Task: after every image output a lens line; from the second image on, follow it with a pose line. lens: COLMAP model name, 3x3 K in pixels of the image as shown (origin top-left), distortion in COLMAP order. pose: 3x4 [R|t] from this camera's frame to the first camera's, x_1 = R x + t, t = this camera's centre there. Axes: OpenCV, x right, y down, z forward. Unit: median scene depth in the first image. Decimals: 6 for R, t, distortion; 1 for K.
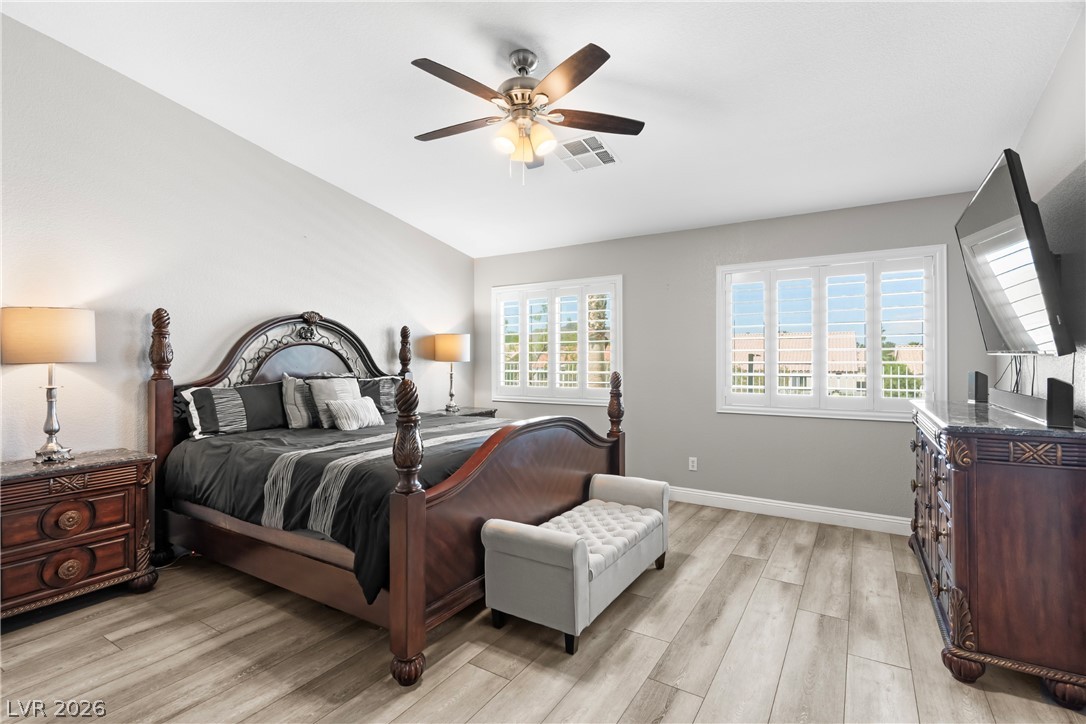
lens RADIAL K [[514.0, 0, 546.9], [0, 514.0, 360.9], [0, 0, 1]] dist [0.000838, 0.001210]
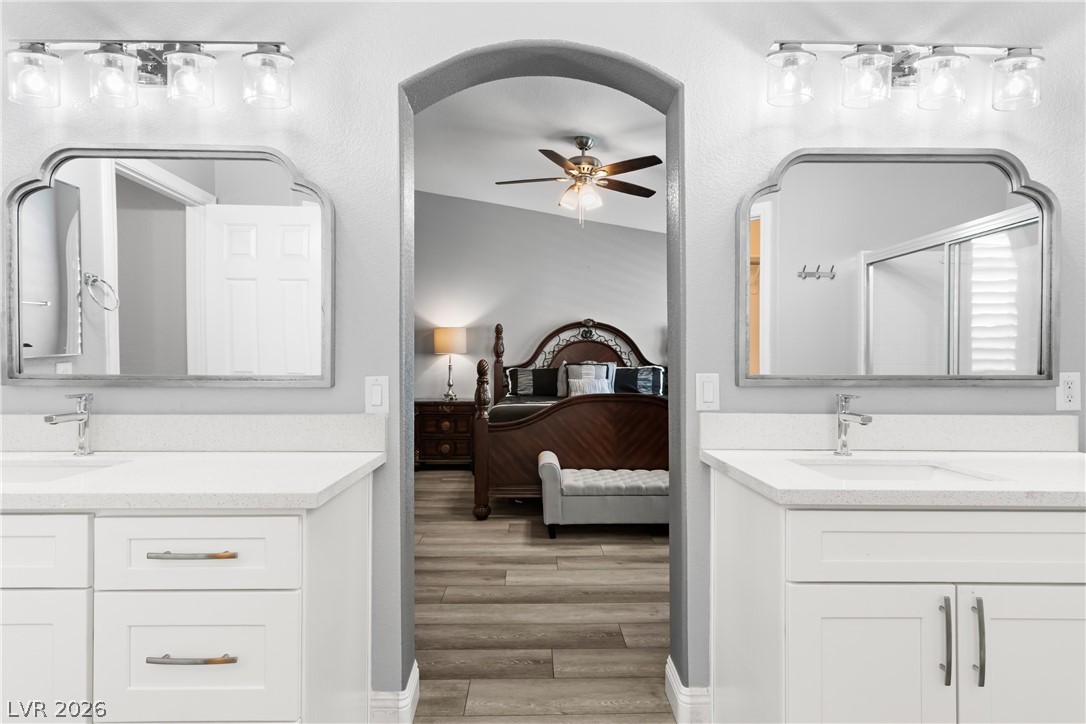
lens RADIAL K [[575.8, 0, 546.5], [0, 575.8, 361.1], [0, 0, 1]] dist [0.001183, 0.001054]
pose [[0.547192, 0.006163, -0.836984, 0.885205], [-0.005384, 0.999978, 0.003843, 0.017584], [0.836990, 0.002403, 0.547213, 0.022028]]
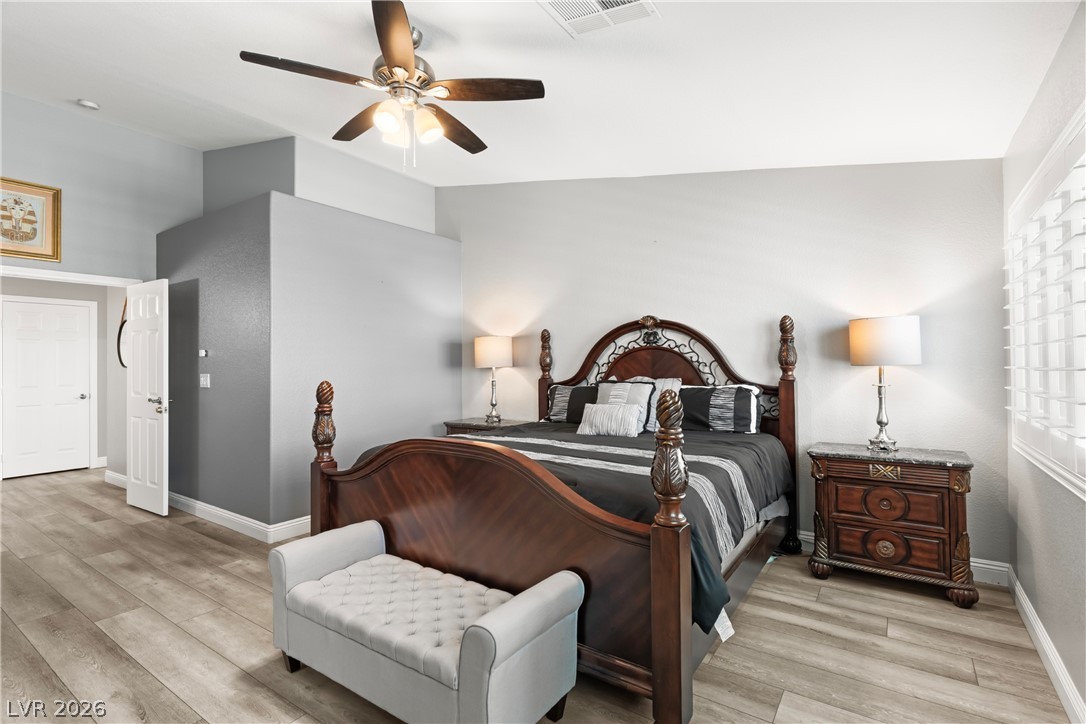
lens RADIAL K [[514.0, 0, 553.3], [0, 514.0, 364.2], [0, 0, 1]] dist [0.000838, 0.001210]
pose [[-0.044682, 0.001445, -0.999000, 0.593982], [0.006879, 0.999976, 0.001139, -0.004405], [0.998978, -0.006822, -0.044690, 0.918361]]
